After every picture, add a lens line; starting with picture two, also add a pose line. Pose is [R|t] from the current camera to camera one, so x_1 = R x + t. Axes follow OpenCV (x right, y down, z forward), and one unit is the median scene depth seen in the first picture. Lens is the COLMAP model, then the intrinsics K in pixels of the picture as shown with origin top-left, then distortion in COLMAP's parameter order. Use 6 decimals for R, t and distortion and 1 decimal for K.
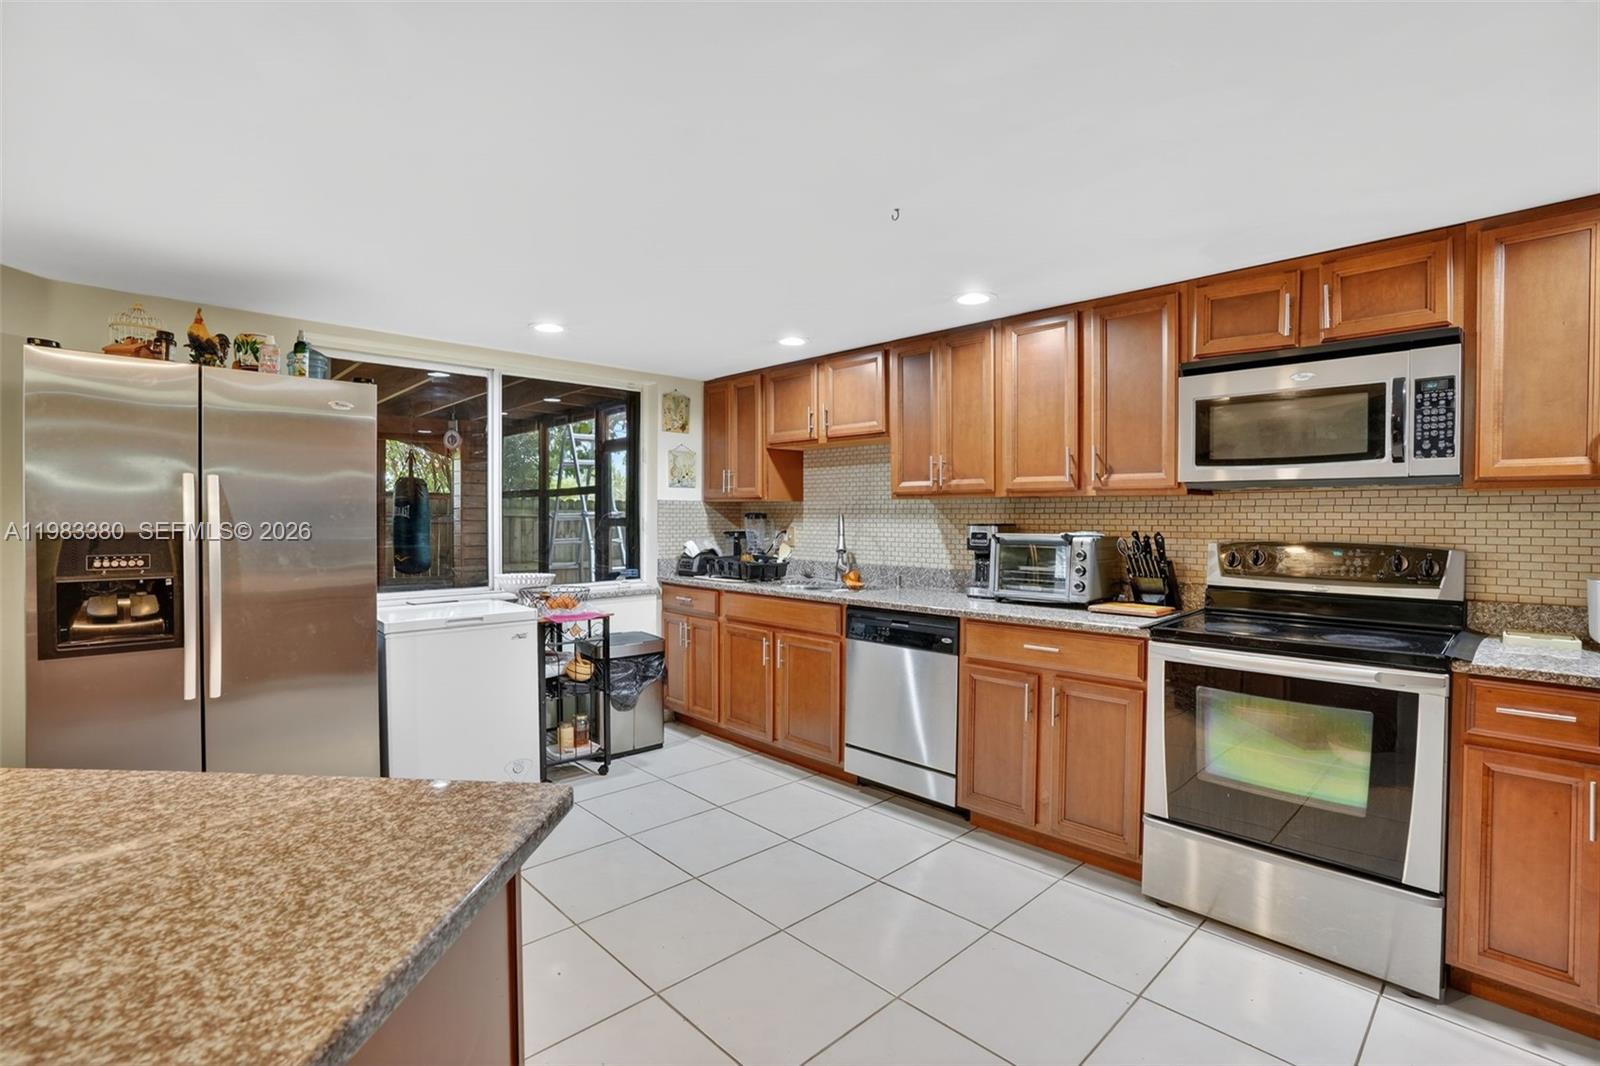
lens RADIAL K [[735.1, 0, 794.5], [0, 735.1, 524.8], [0, 0, 1]] dist [-0.036847, 0.005011]
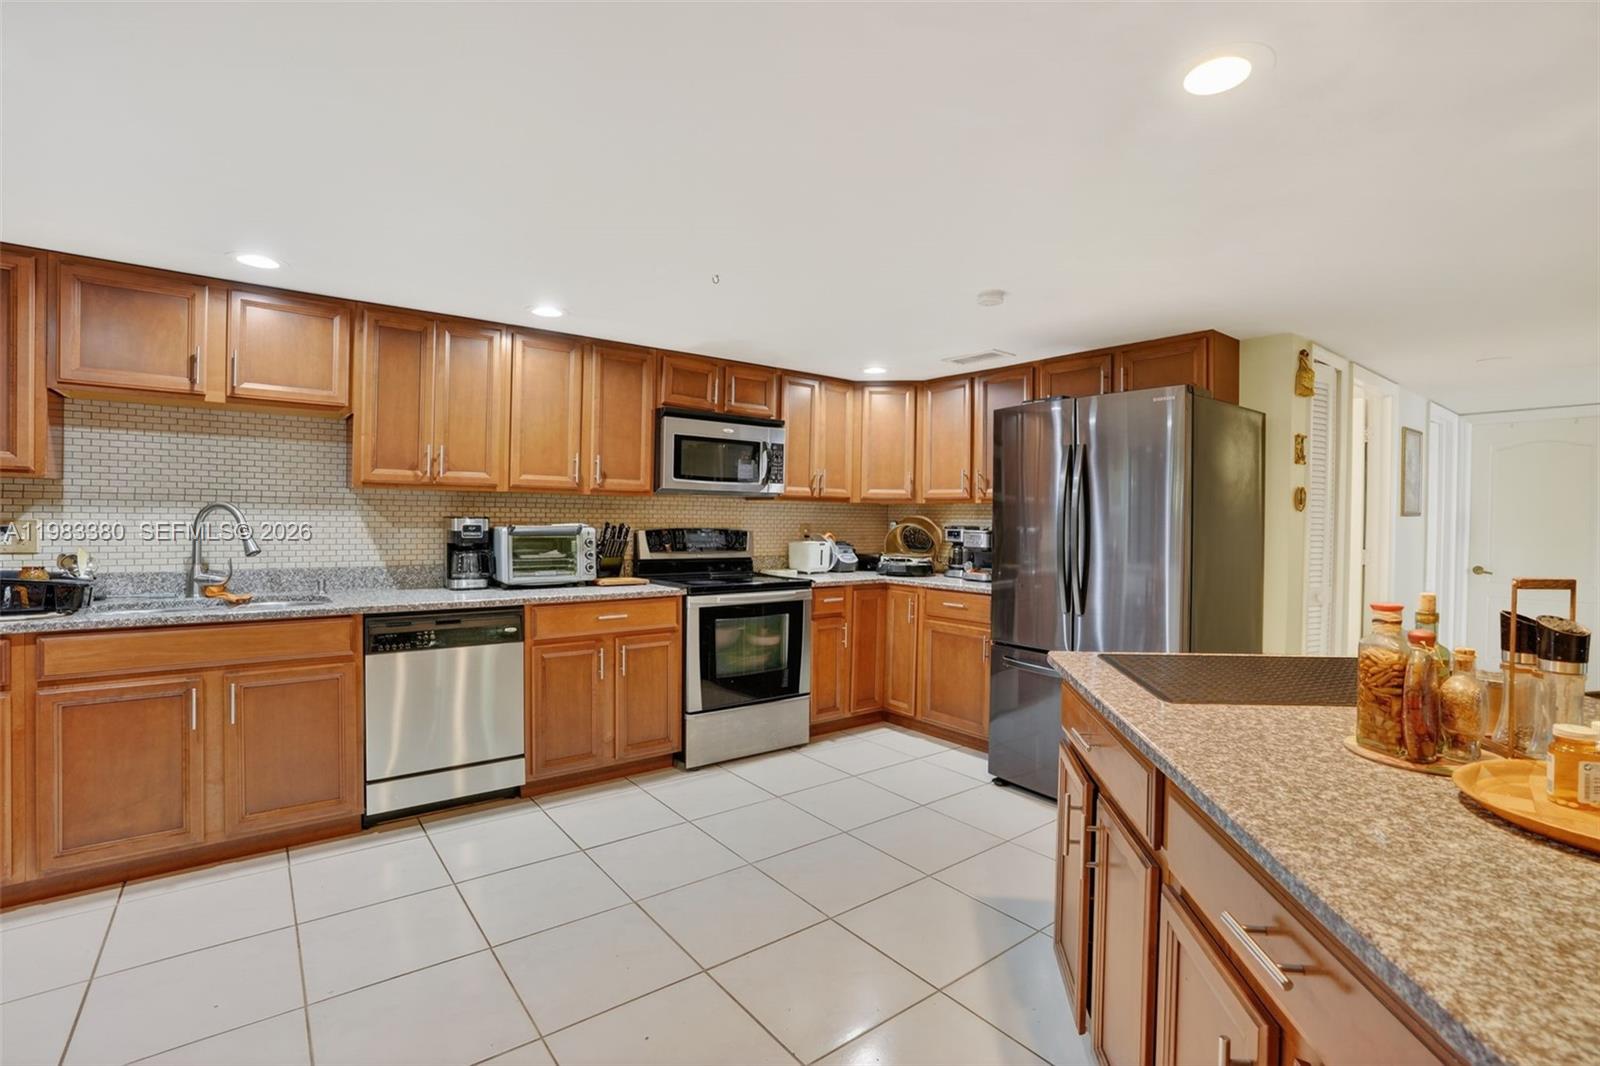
lens RADIAL K [[735.1, 0, 796.6], [0, 735.1, 528.9], [0, 0, 1]] dist [-0.036847, 0.005011]
pose [[0.118222, -0.015981, 0.992859, -0.793395], [-0.002505, 0.999863, 0.016392, -0.002252], [-0.992984, -0.004425, 0.118166, 0.495726]]
